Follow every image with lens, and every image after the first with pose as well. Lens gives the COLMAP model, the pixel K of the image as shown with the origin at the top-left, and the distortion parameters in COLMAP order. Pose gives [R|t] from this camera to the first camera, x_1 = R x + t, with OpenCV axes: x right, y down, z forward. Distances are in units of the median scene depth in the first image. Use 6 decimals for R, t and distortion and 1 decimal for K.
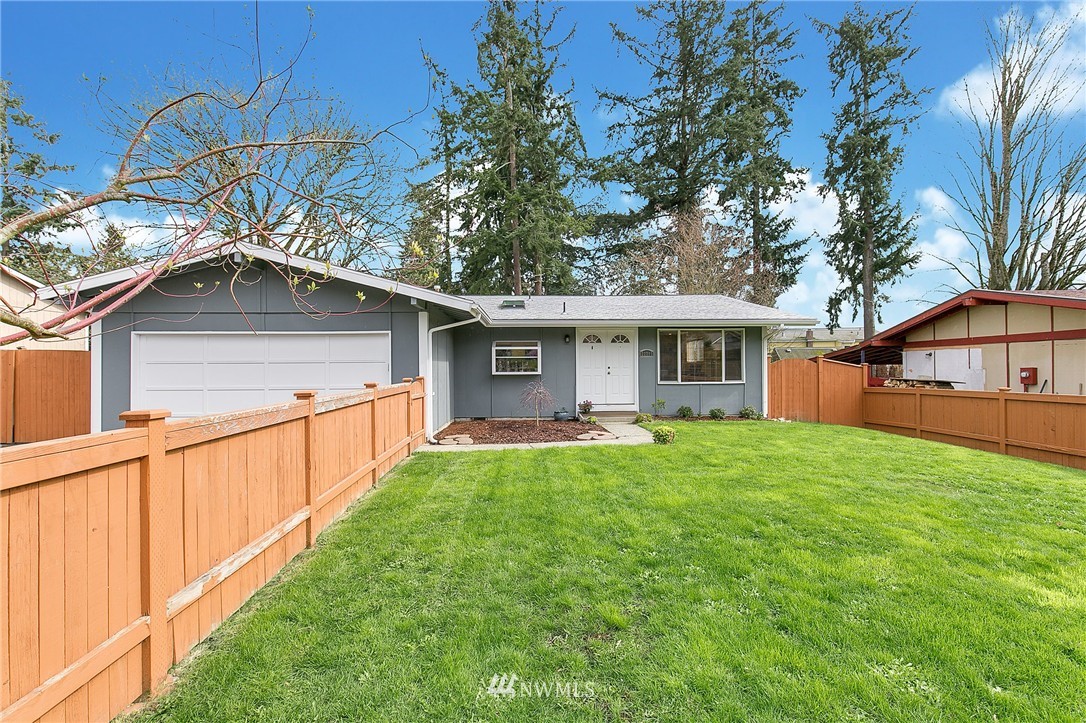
lens RADIAL K [[478.4, 0, 543.0], [0, 478.4, 361.5], [0, 0, 1]] dist [-0.002612, -0.000373]
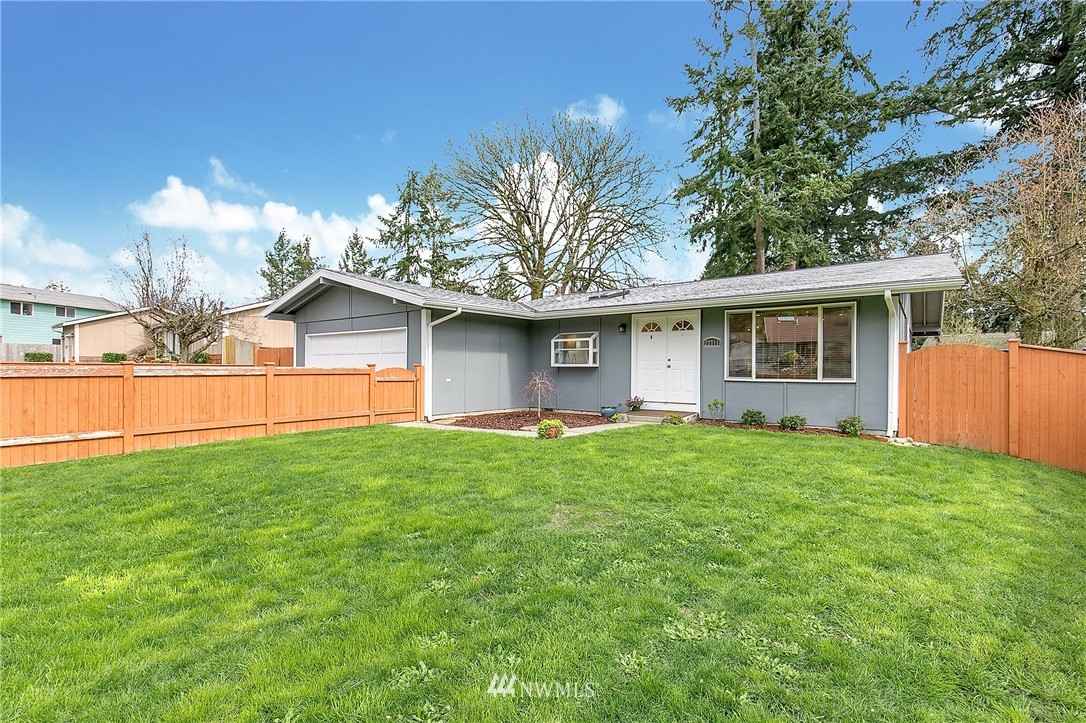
lens RADIAL K [[485.0, 0, 547.0], [0, 485.0, 364.2], [0, 0, 1]] dist [-0.000339, -0.000640]
pose [[0.770578, 0.003491, -0.637337, 0.523052], [-0.002587, 0.999994, 0.002351, 0.019039], [0.637341, -0.000163, 0.770582, 0.197158]]
